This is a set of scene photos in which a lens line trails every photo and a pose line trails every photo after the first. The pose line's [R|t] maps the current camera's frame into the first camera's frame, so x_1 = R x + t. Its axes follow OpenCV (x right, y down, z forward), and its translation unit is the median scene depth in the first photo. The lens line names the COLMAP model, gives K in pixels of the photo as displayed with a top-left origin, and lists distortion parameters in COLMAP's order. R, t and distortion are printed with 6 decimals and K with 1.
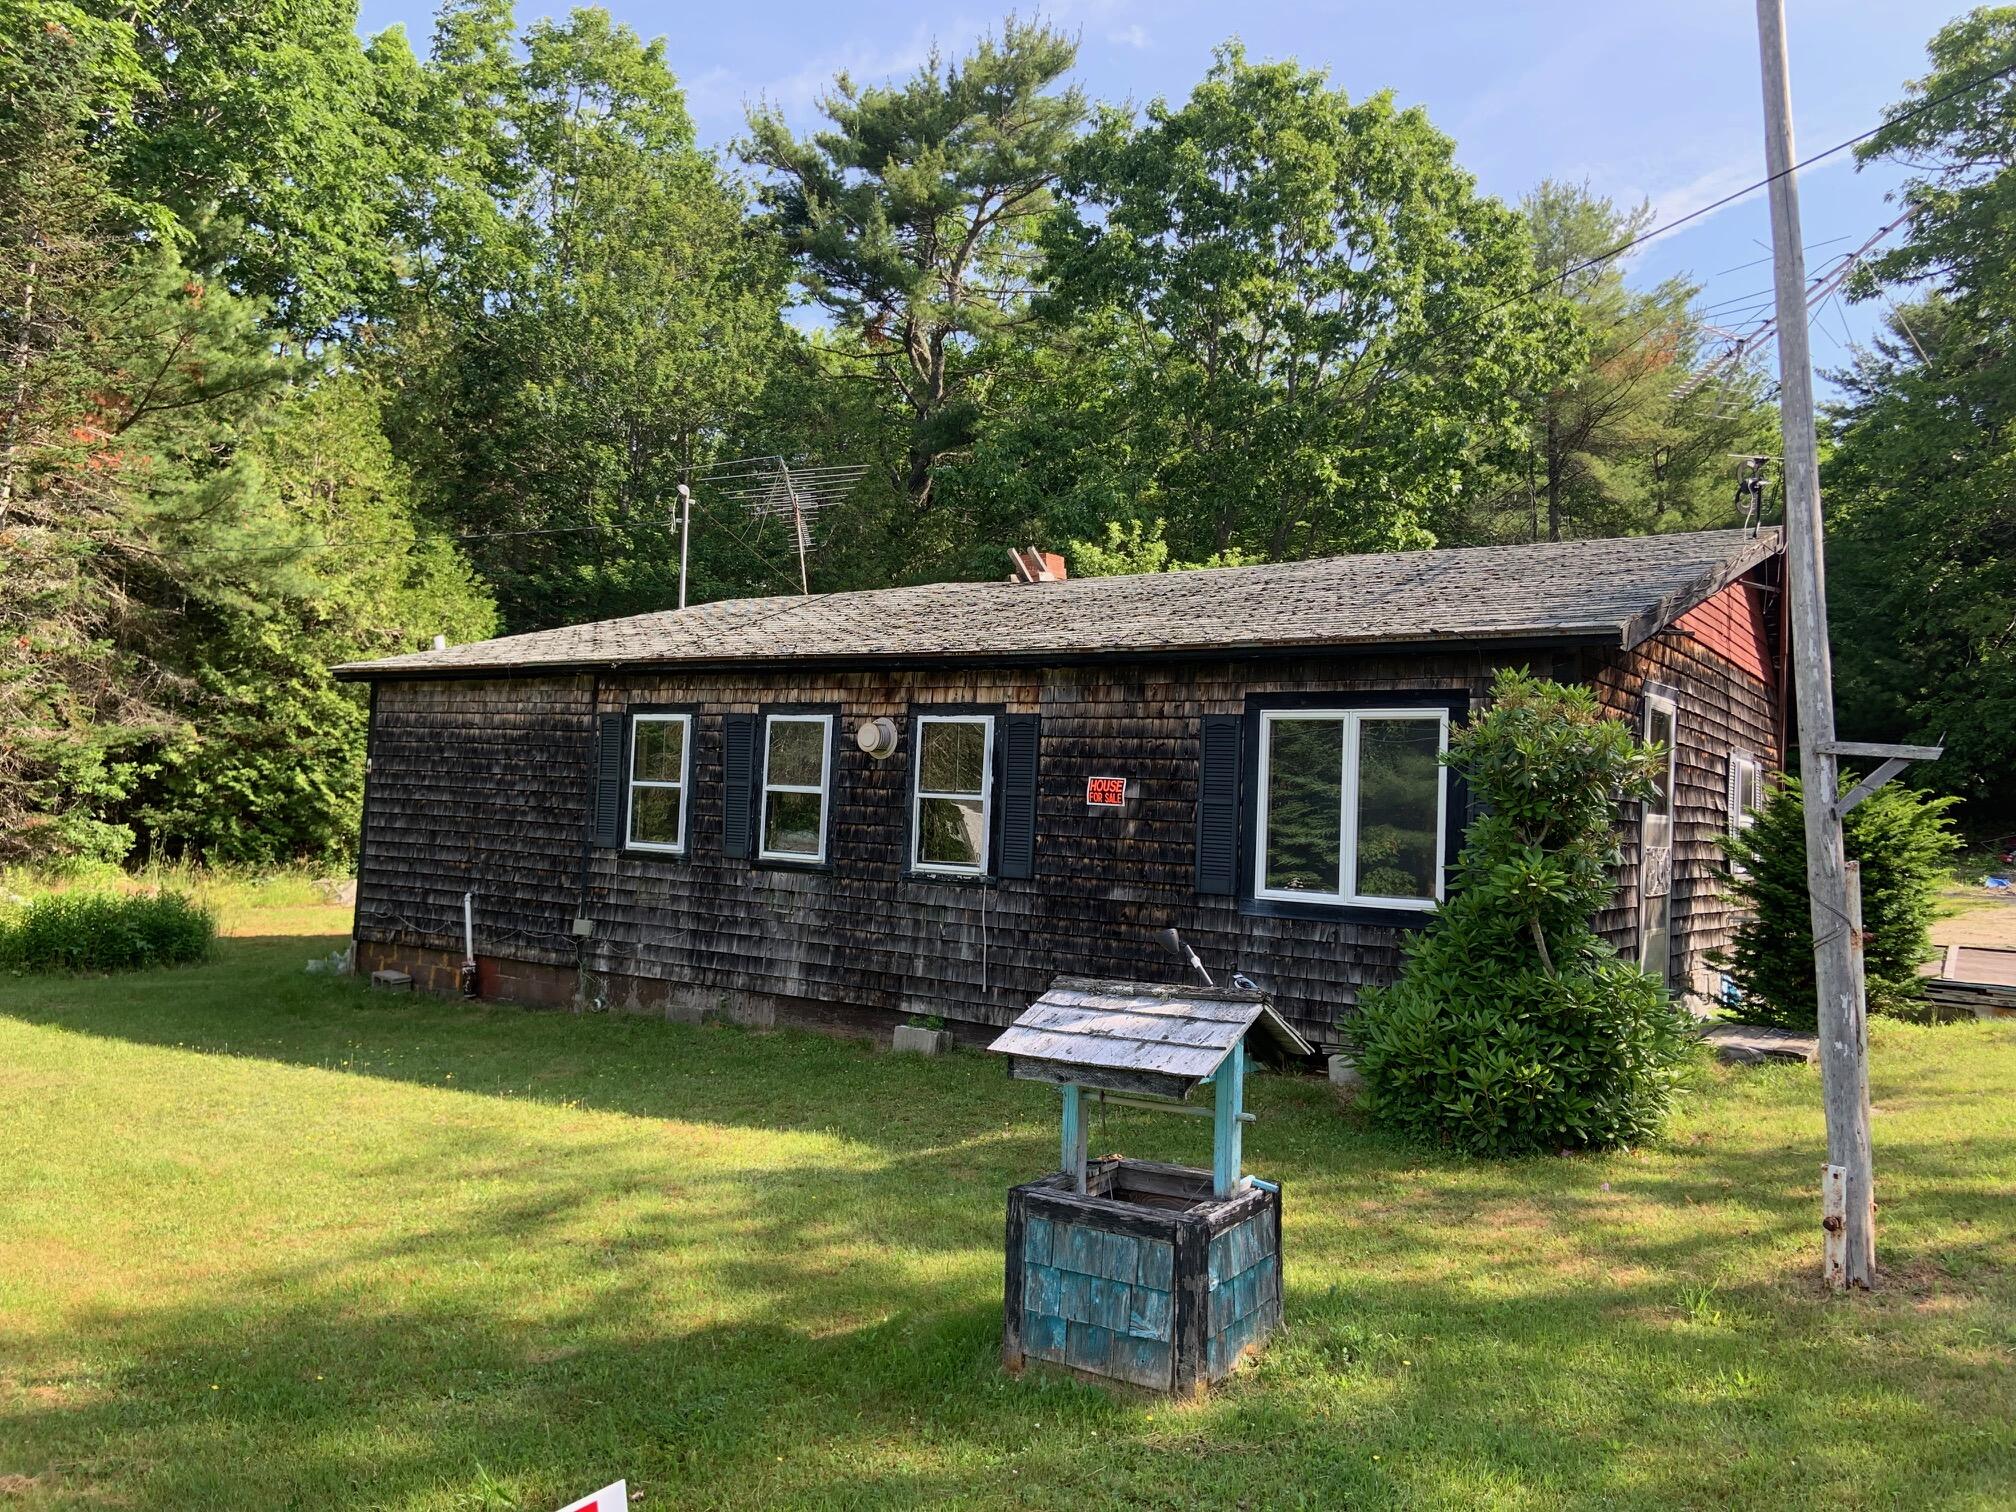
lens RADIAL K [[1499.1, 0, 1013.2], [0, 1499.1, 769.4], [0, 0, 1]] dist [0.125630, -0.154818]
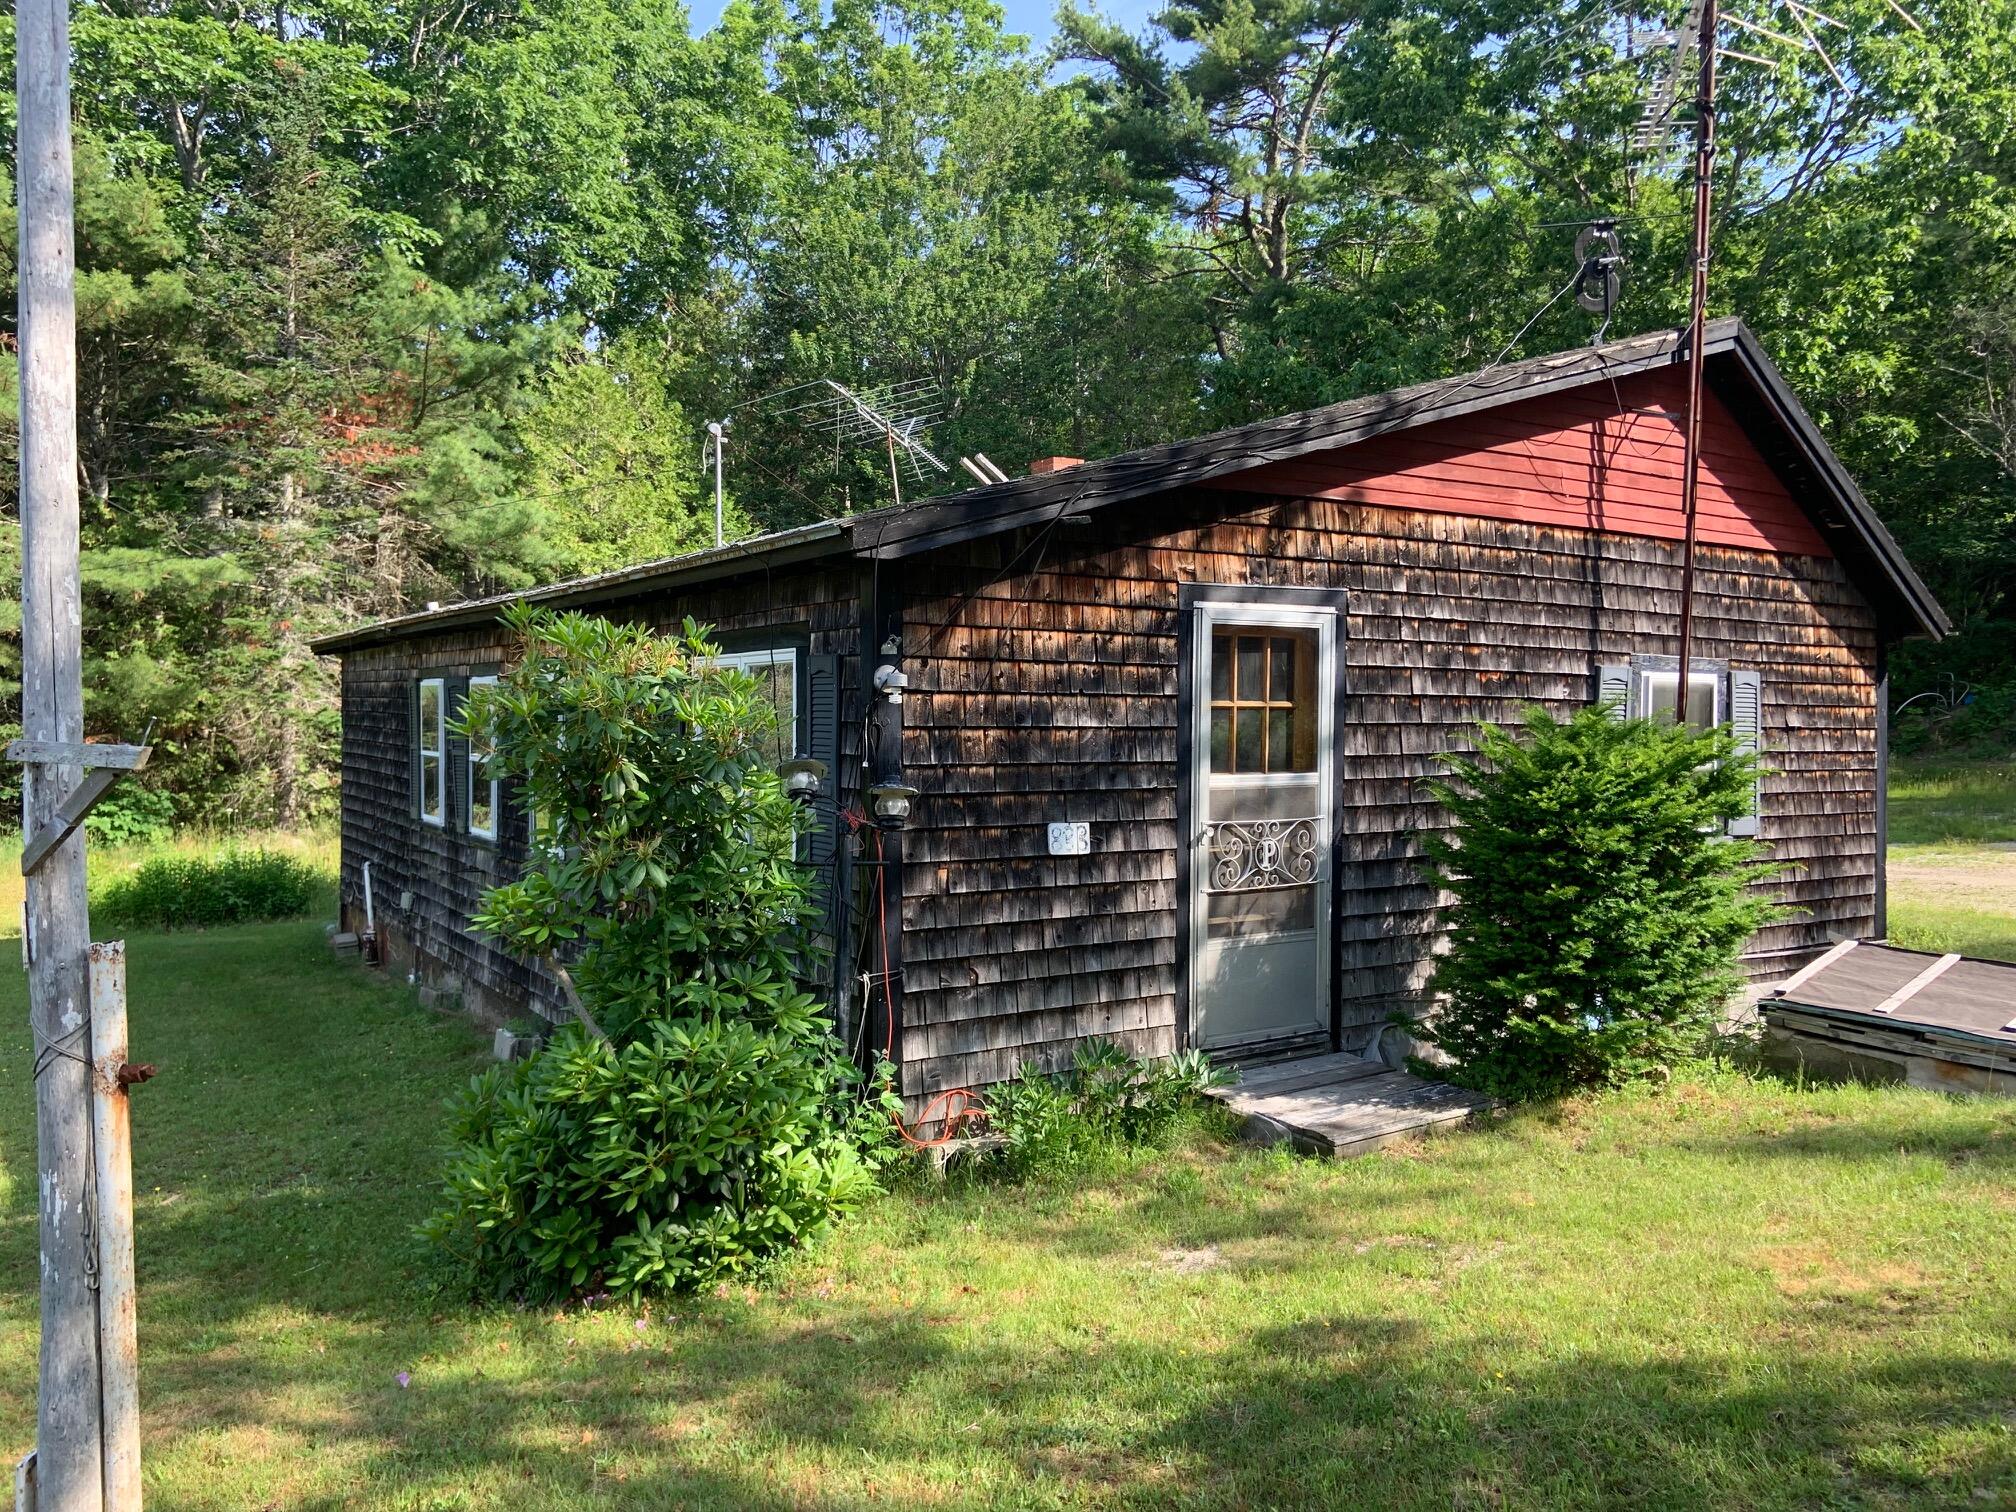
lens RADIAL K [[1499.1, 0, 1013.2], [0, 1499.1, 769.4], [0, 0, 1]] dist [0.125630, -0.154818]
pose [[0.923370, -0.023449, -0.383195, 0.193184], [0.044463, 0.997948, 0.046073, -0.003091], [0.381329, -0.059580, 0.922518, 0.105709]]
